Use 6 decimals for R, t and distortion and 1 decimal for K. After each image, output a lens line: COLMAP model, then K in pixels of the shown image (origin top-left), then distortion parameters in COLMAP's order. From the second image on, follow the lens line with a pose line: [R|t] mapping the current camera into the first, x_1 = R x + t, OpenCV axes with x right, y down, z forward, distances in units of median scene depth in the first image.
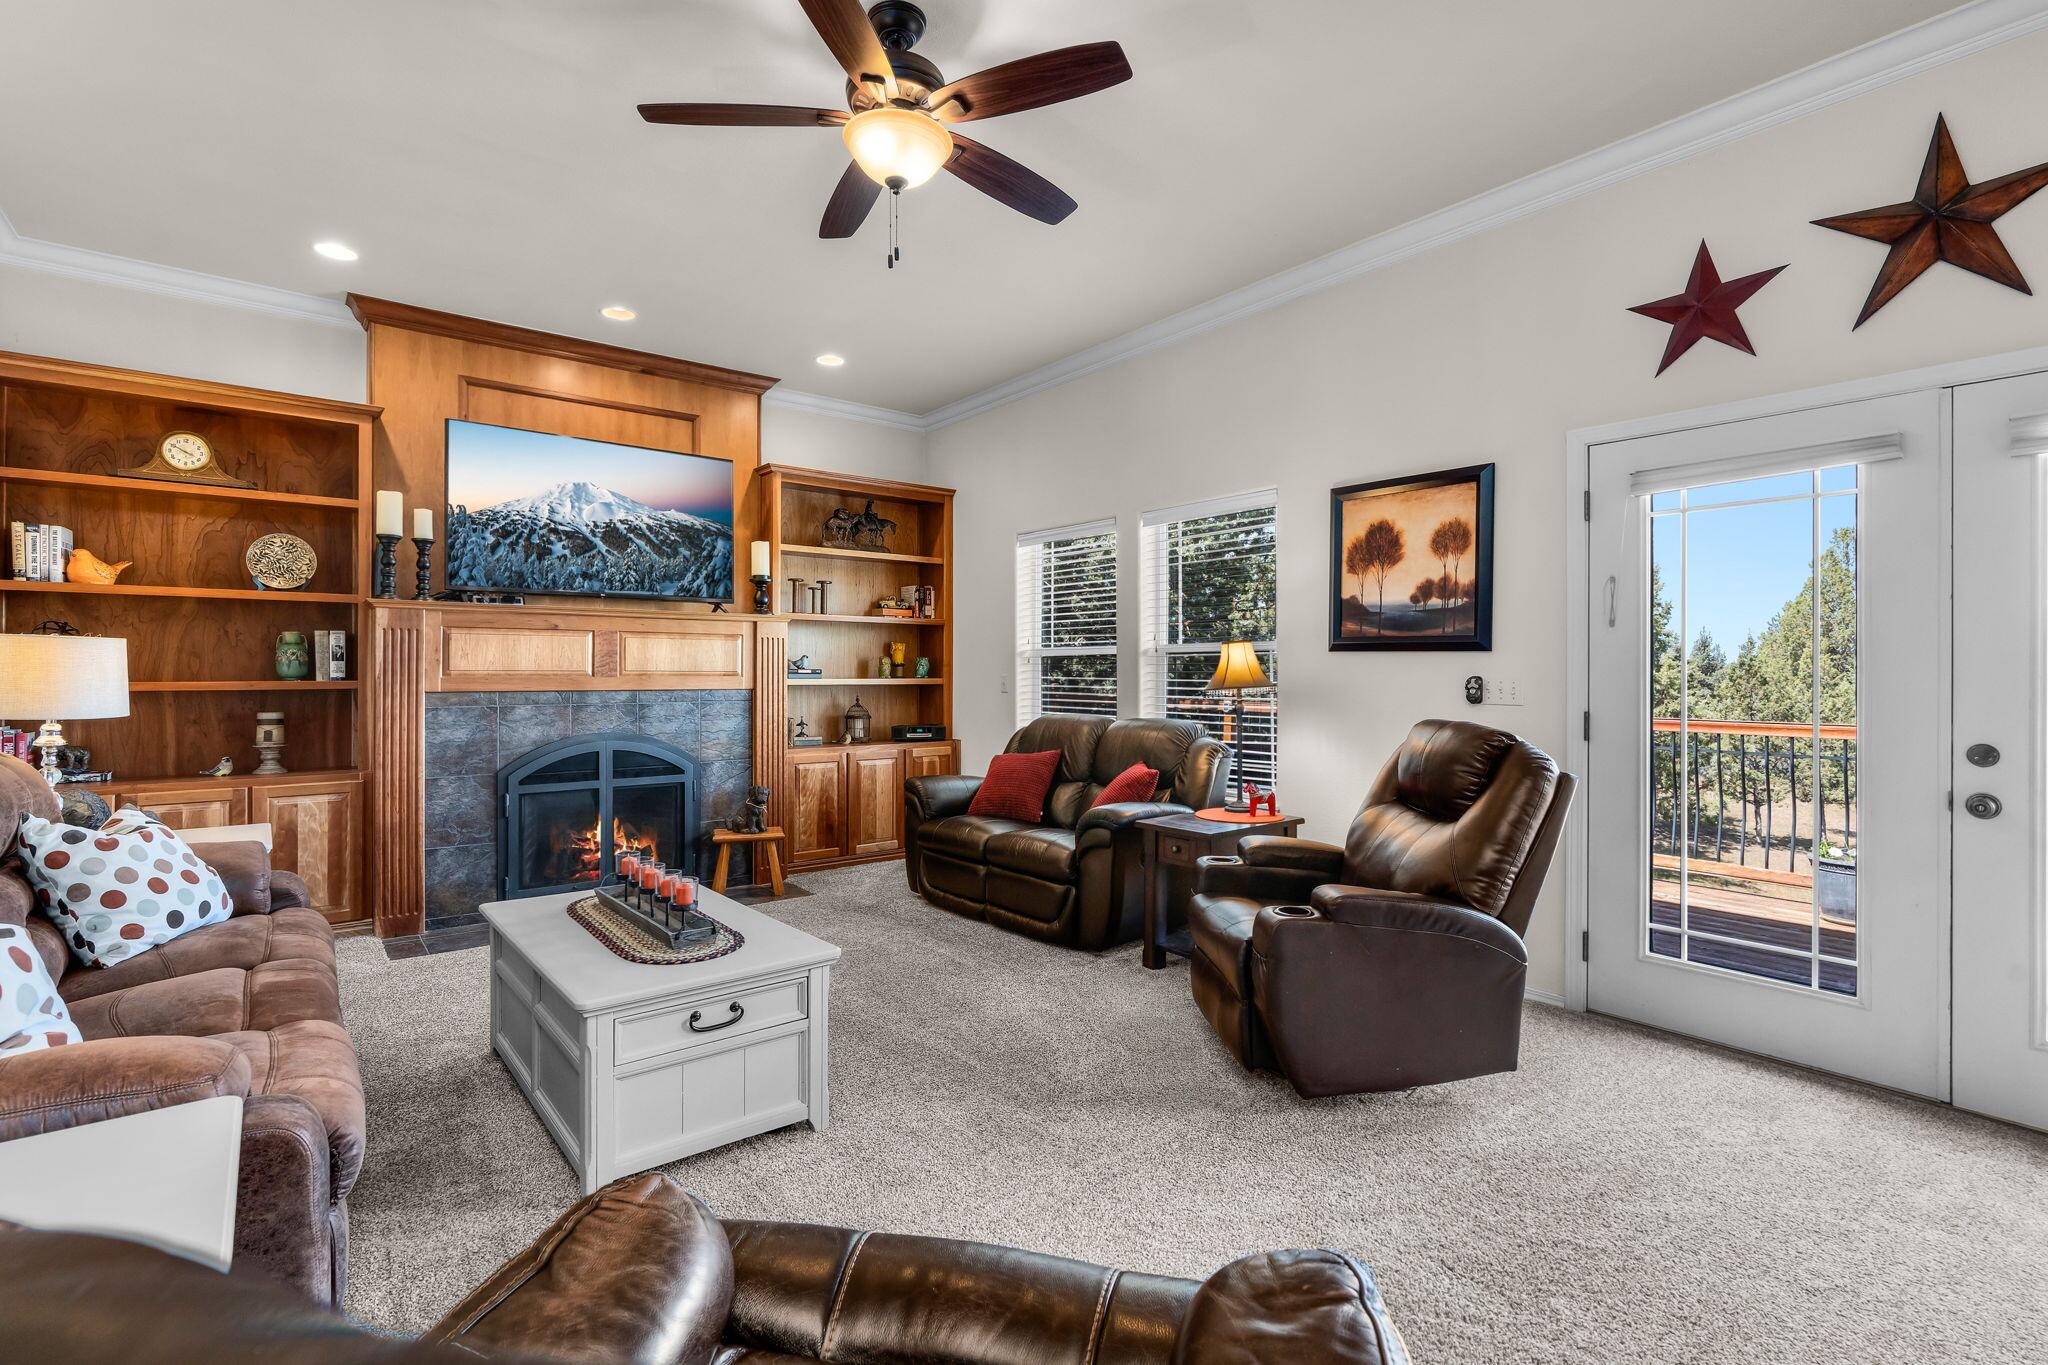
lens RADIAL K [[946.8, 0, 1006.5], [0, 946.8, 673.7], [0, 0, 1]] dist [-0.000386, 0.001078]
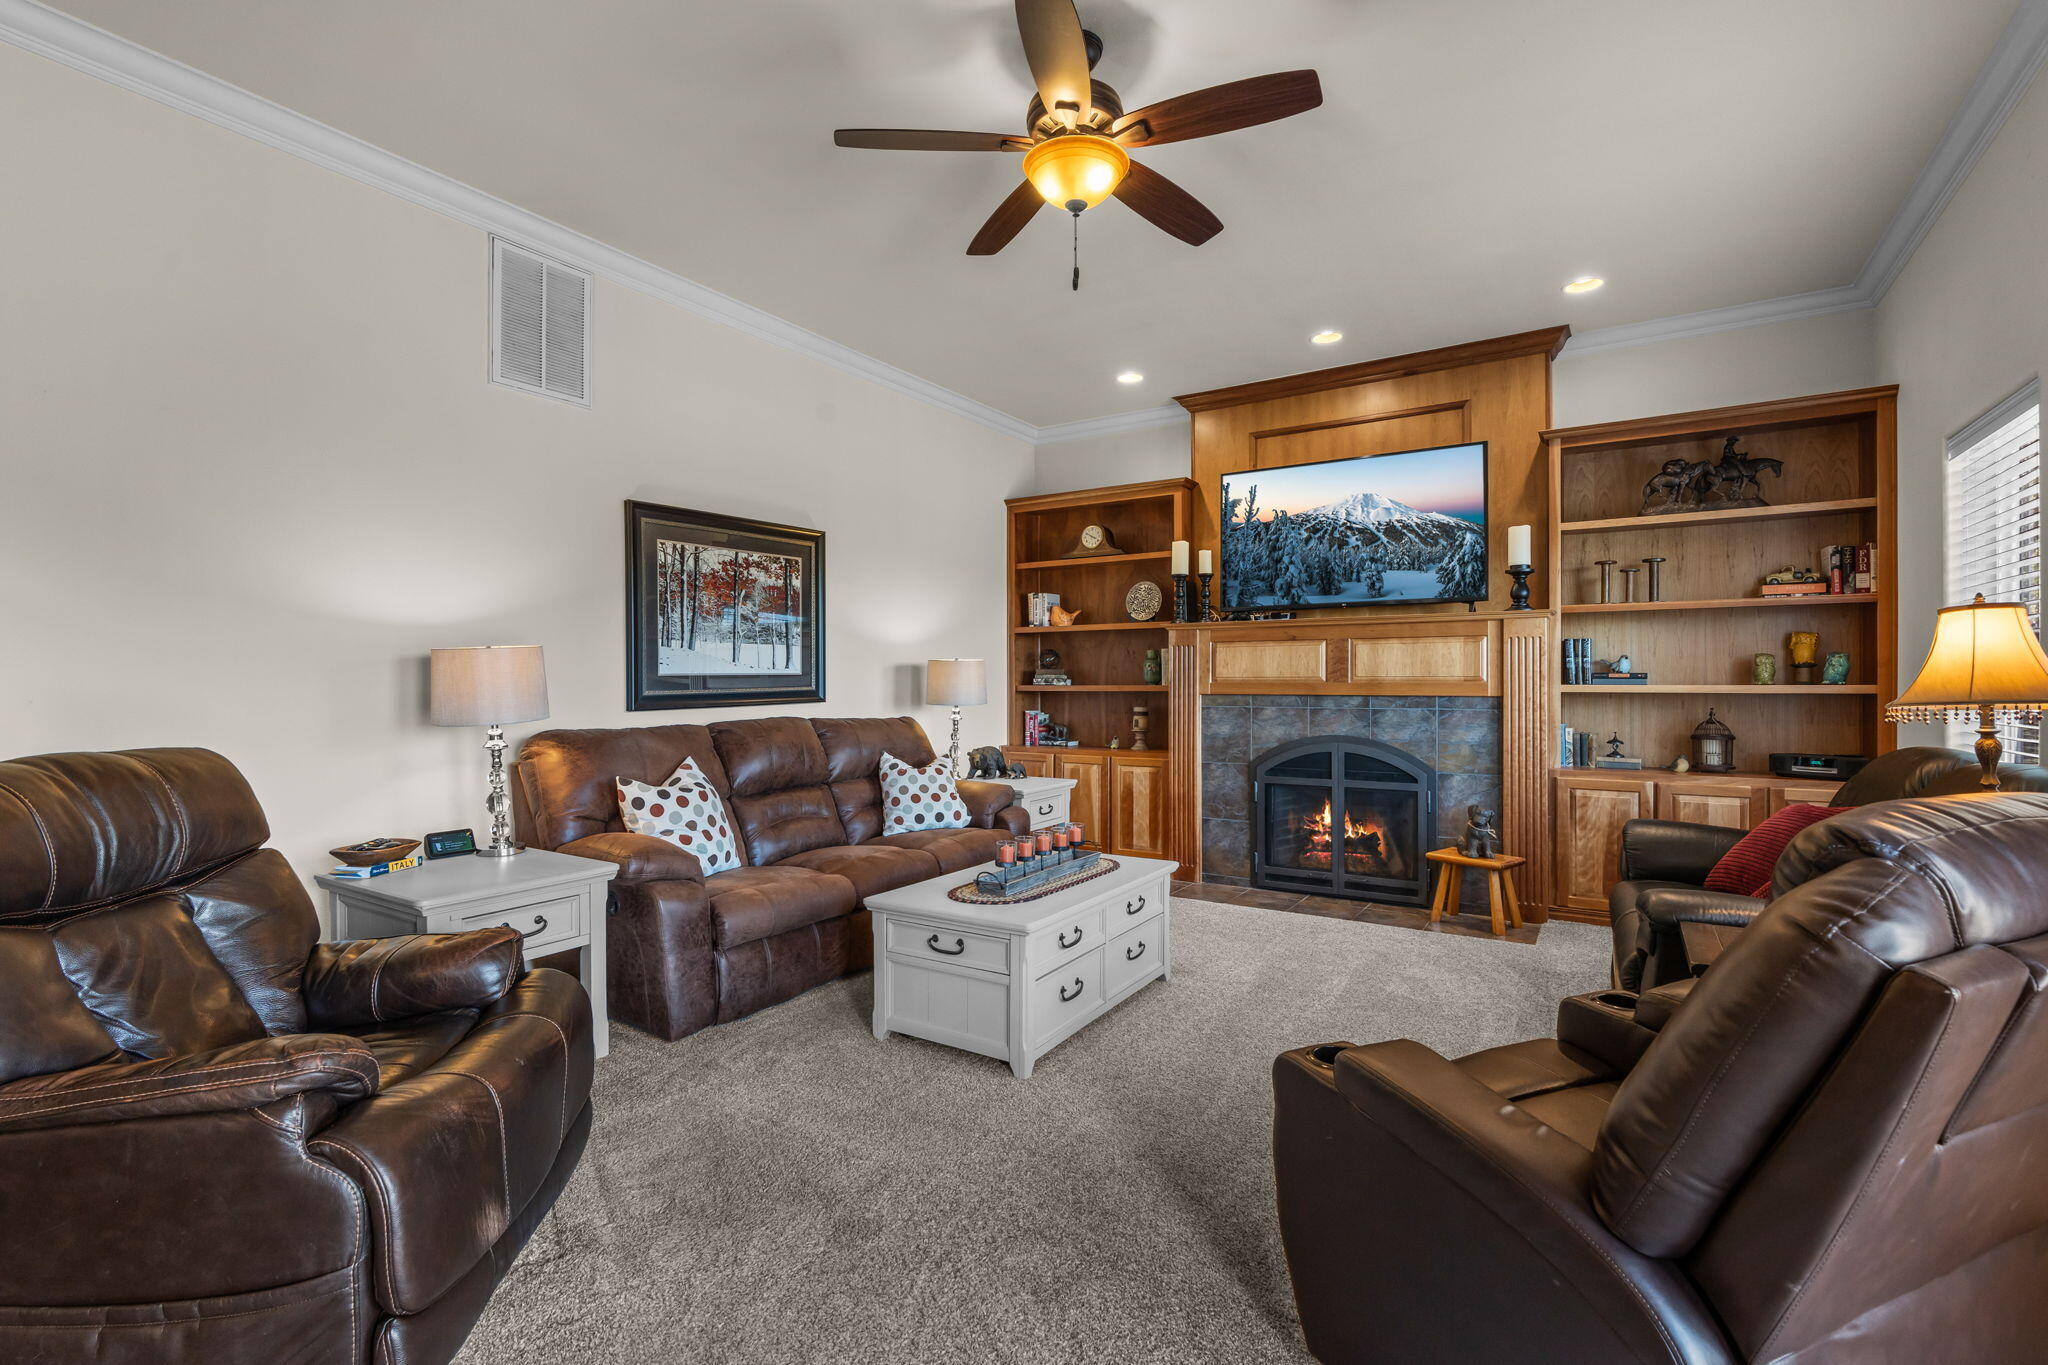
lens RADIAL K [[946.8, 0, 1019.6], [0, 946.8, 675.2], [0, 0, 1]] dist [-0.000386, 0.001078]
pose [[0.319180, -0.005468, -0.947678, 0.467639], [0.003495, 0.999983, -0.004593, -0.001093], [0.947688, -0.001846, 0.319194, 0.328615]]
